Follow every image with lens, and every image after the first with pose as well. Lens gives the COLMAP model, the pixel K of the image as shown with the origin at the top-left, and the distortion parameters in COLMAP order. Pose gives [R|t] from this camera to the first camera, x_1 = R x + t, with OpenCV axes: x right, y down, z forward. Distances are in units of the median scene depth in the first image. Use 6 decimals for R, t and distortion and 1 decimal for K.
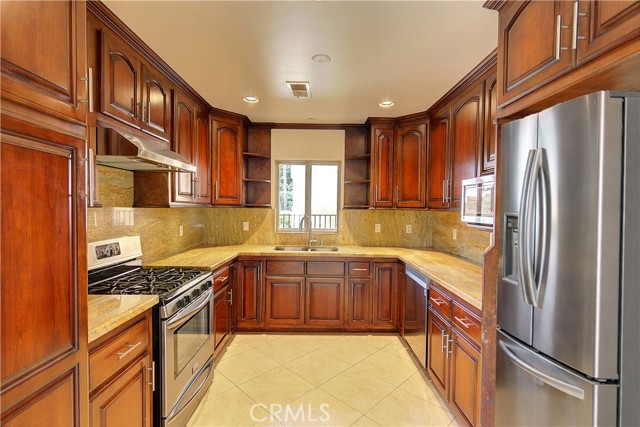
lens RADIAL K [[297.8, 0, 320.4], [0, 297.8, 216.2], [0, 0, 1]] dist [0.000629, -0.000096]
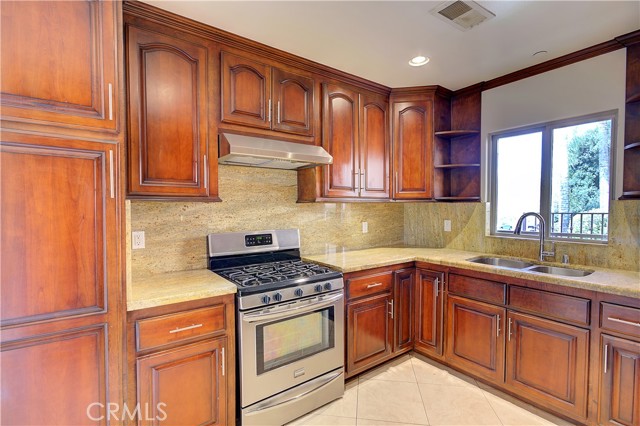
lens RADIAL K [[297.8, 0, 320.4], [0, 297.8, 215.7], [0, 0, 1]] dist [0.000629, -0.000096]
pose [[0.585833, 0.007849, -0.810394, 0.226351], [-0.008827, 0.999956, 0.003305, 0.009041], [0.810384, 0.005217, 0.585876, 0.311031]]
